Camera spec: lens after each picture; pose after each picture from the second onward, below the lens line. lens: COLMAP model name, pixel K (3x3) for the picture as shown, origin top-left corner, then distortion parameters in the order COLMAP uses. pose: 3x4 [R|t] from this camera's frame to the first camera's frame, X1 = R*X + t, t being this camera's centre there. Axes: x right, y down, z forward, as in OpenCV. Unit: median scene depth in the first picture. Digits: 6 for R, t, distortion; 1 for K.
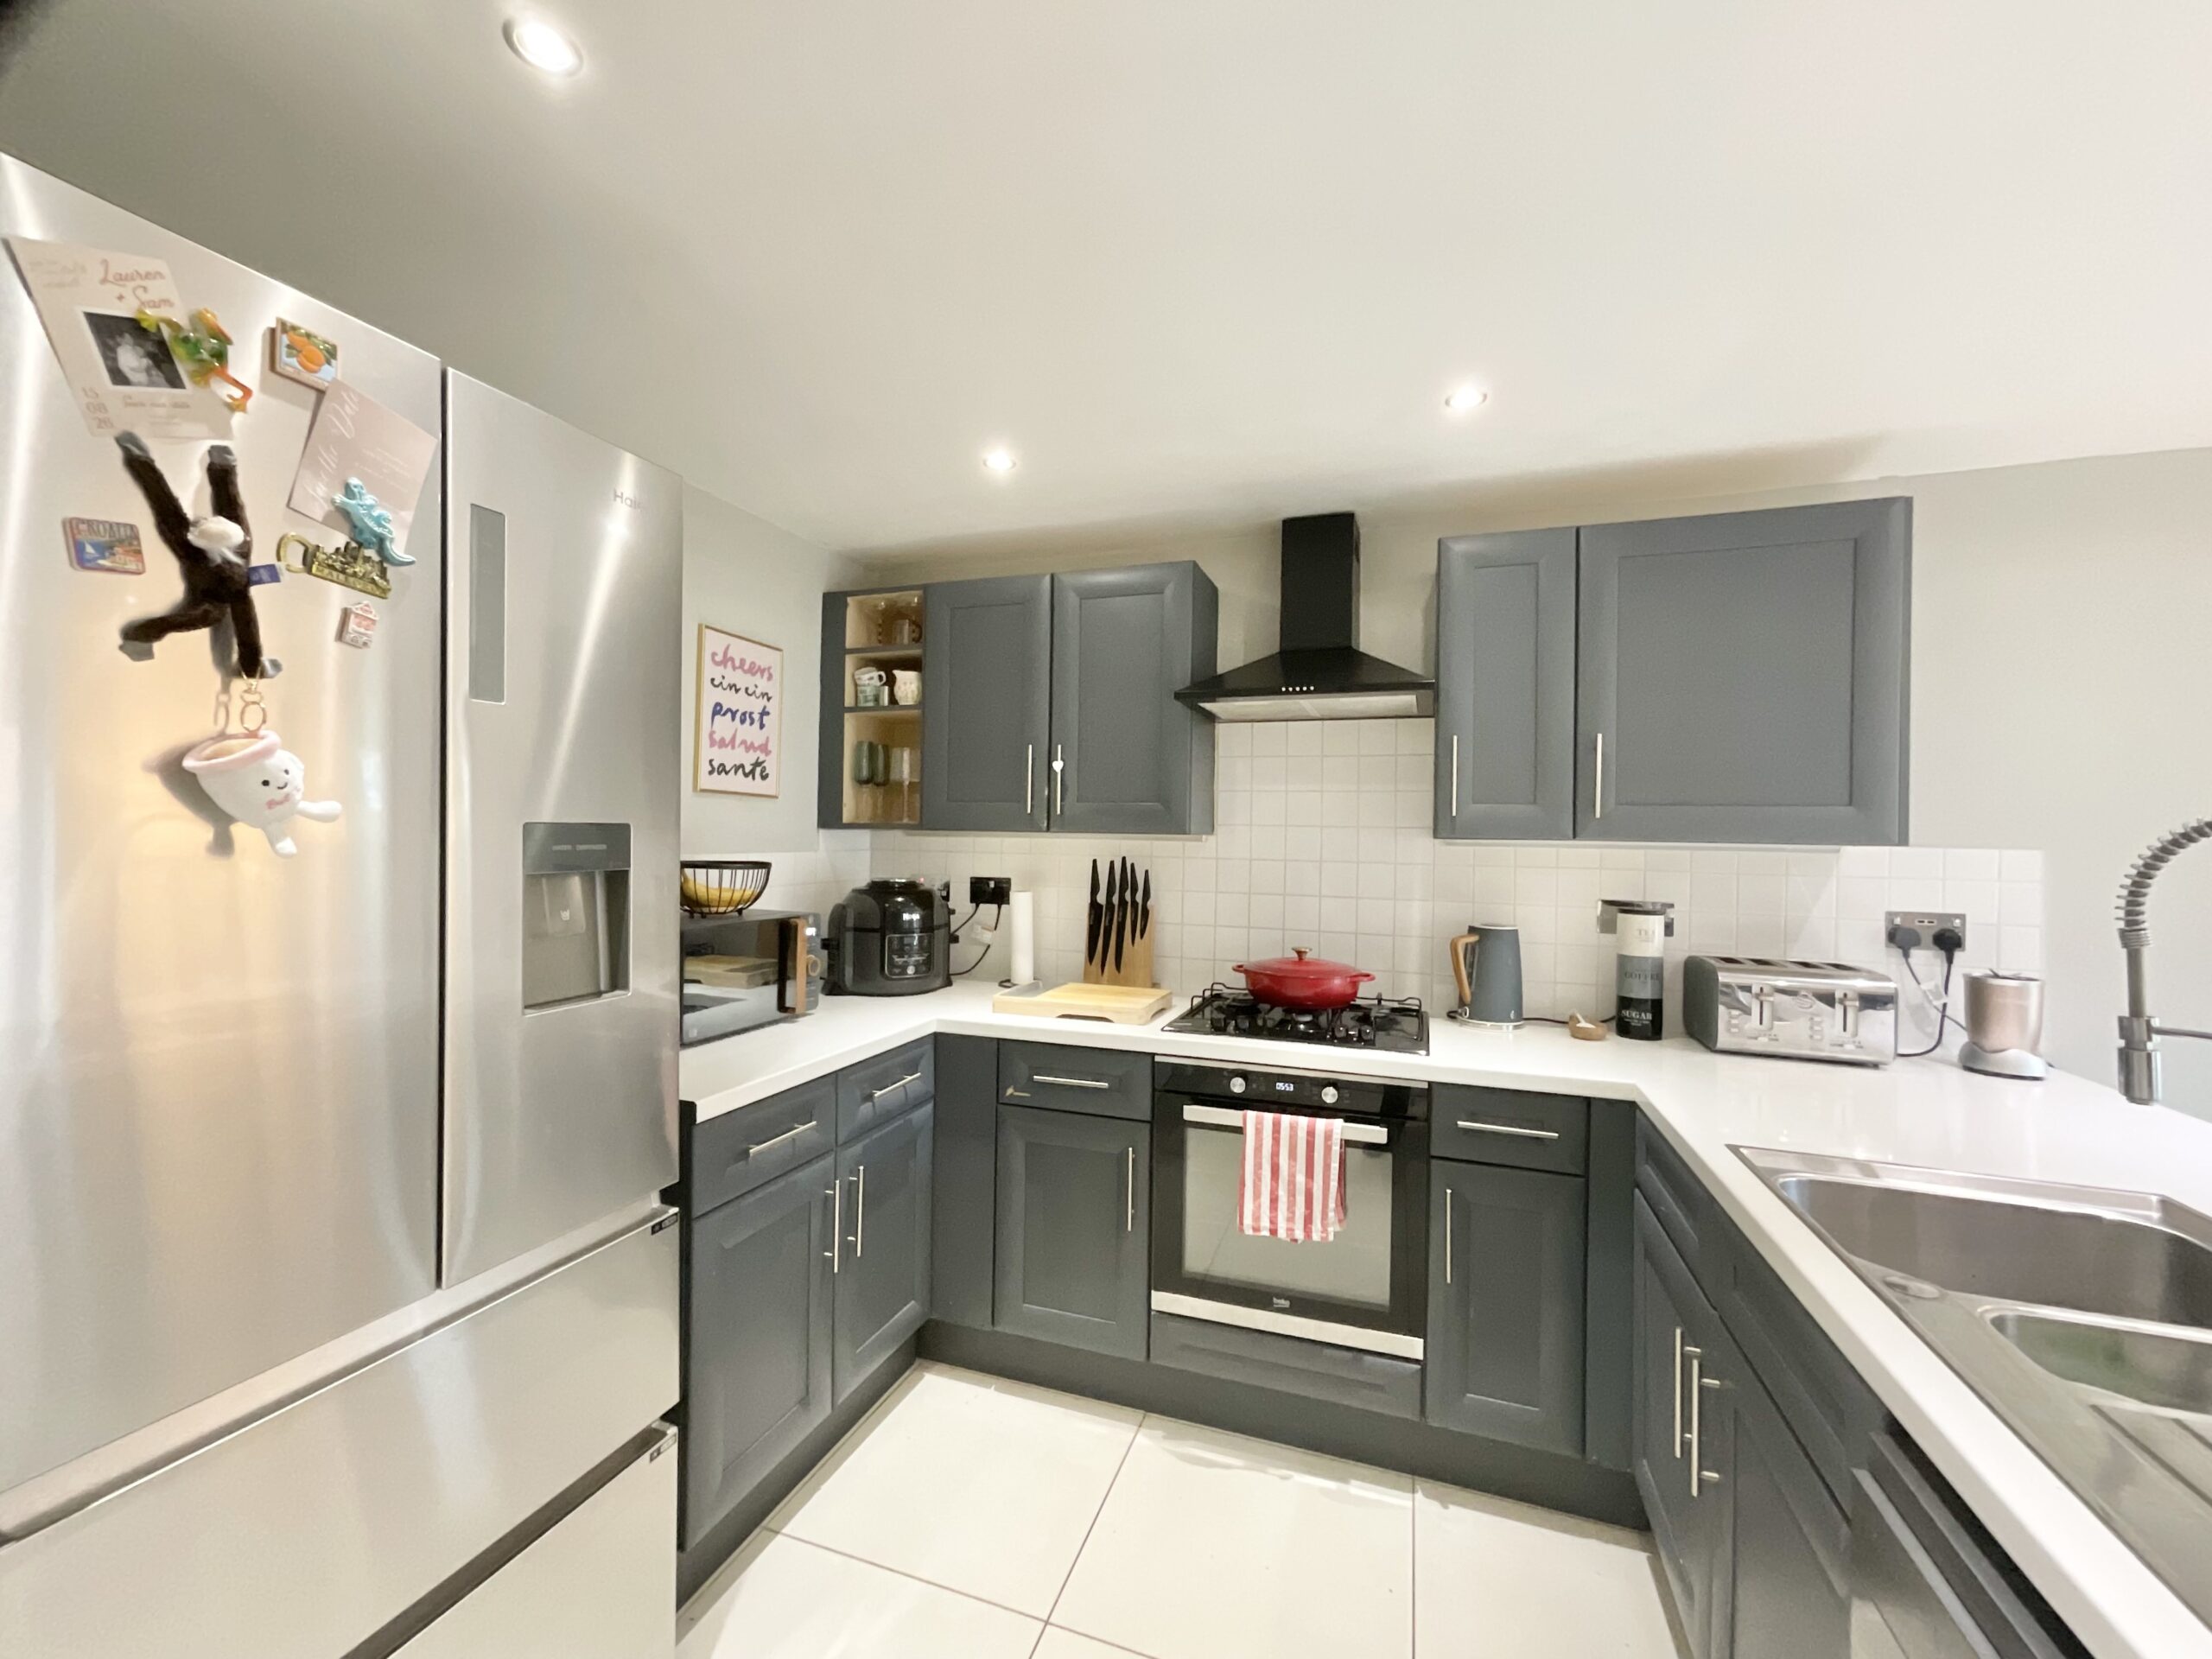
lens RADIAL K [[899.3, 0, 1102.1], [0, 899.3, 832.7], [0, 0, 1]] dist [-0.001403, -0.000262]
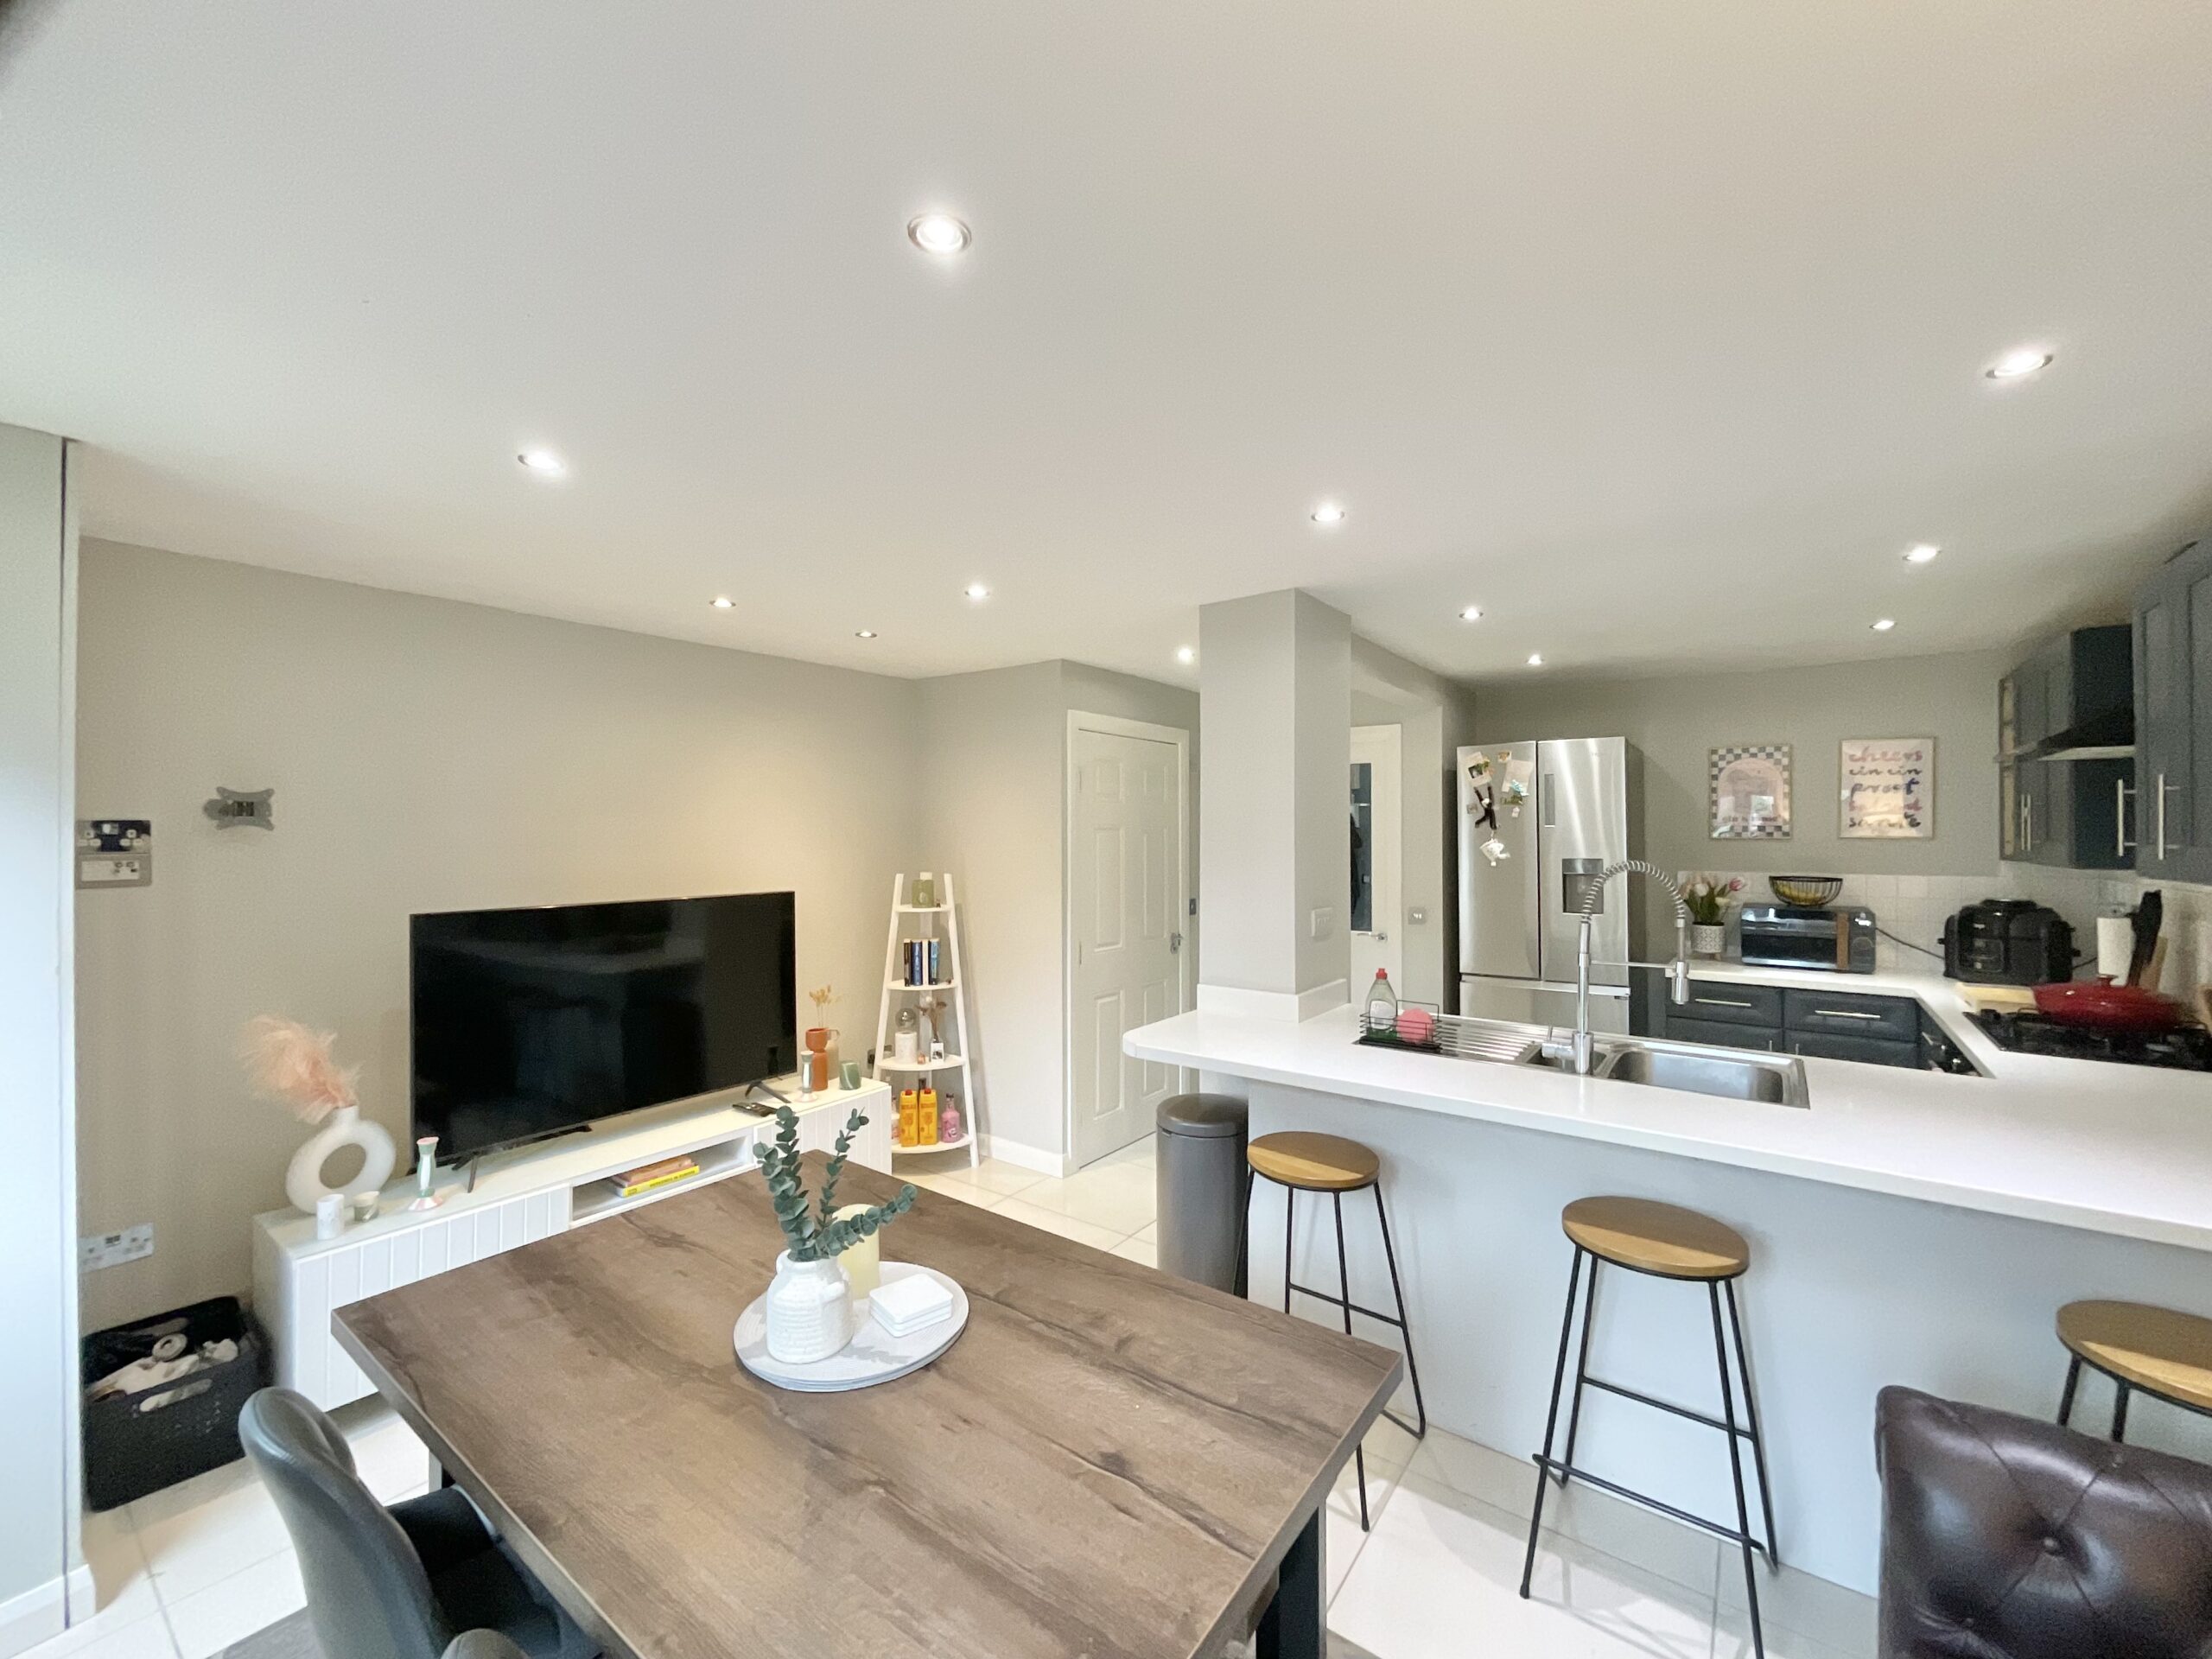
lens RADIAL K [[899.3, 0, 1105.4], [0, 899.3, 835.2], [0, 0, 1]] dist [-0.001403, -0.000262]
pose [[-0.297406, -0.018141, -0.954579, 1.531440], [0.000690, 0.999815, -0.019216, -0.017815], [0.954751, -0.006374, -0.297338, 0.159749]]
